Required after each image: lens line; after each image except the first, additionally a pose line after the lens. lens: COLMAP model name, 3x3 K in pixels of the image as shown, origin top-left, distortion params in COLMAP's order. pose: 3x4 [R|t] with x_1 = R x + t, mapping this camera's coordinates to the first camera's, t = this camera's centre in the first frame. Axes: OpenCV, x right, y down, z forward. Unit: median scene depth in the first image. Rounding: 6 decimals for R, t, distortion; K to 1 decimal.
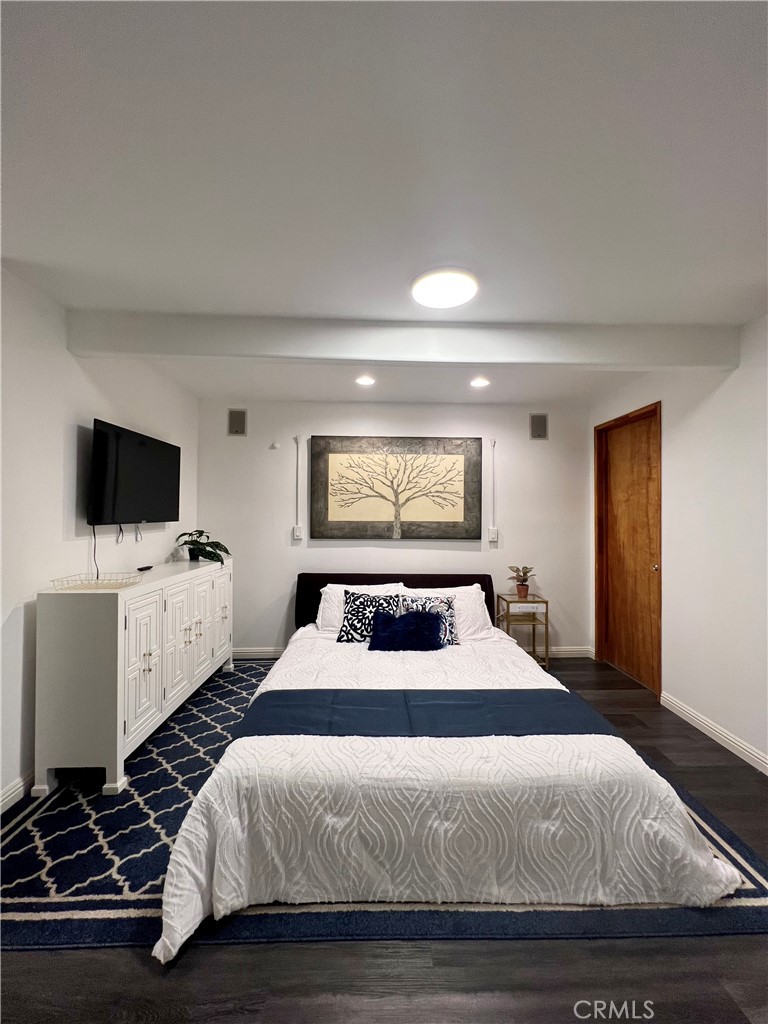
lens RADIAL K [[409.9, 0, 387.1], [0, 409.9, 510.1], [0, 0, 1]] dist [-0.002471, 0.000590]
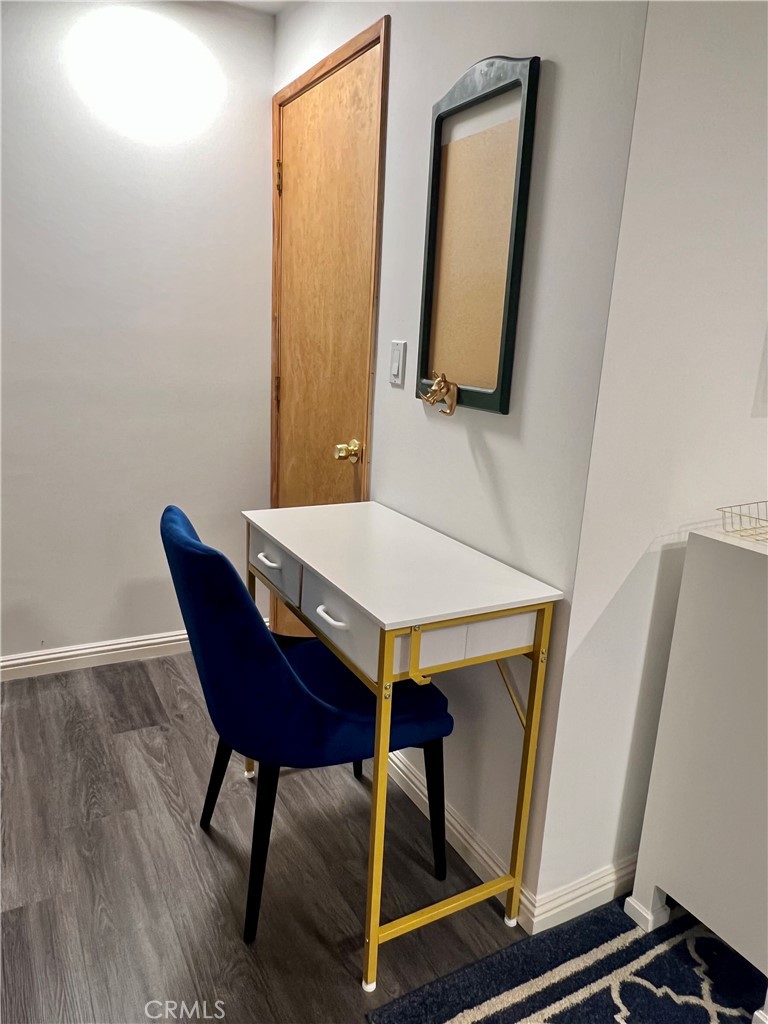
lens RADIAL K [[700.2, 0, 381.3], [0, 700.2, 506.8], [0, 0, 1]] dist [-0.001811, 0.001501]
pose [[0.461131, 0.227485, -0.857677, -0.222538], [-0.036828, 0.970653, 0.237649, 0.006196], [0.886568, -0.078001, 0.455976, 0.220401]]
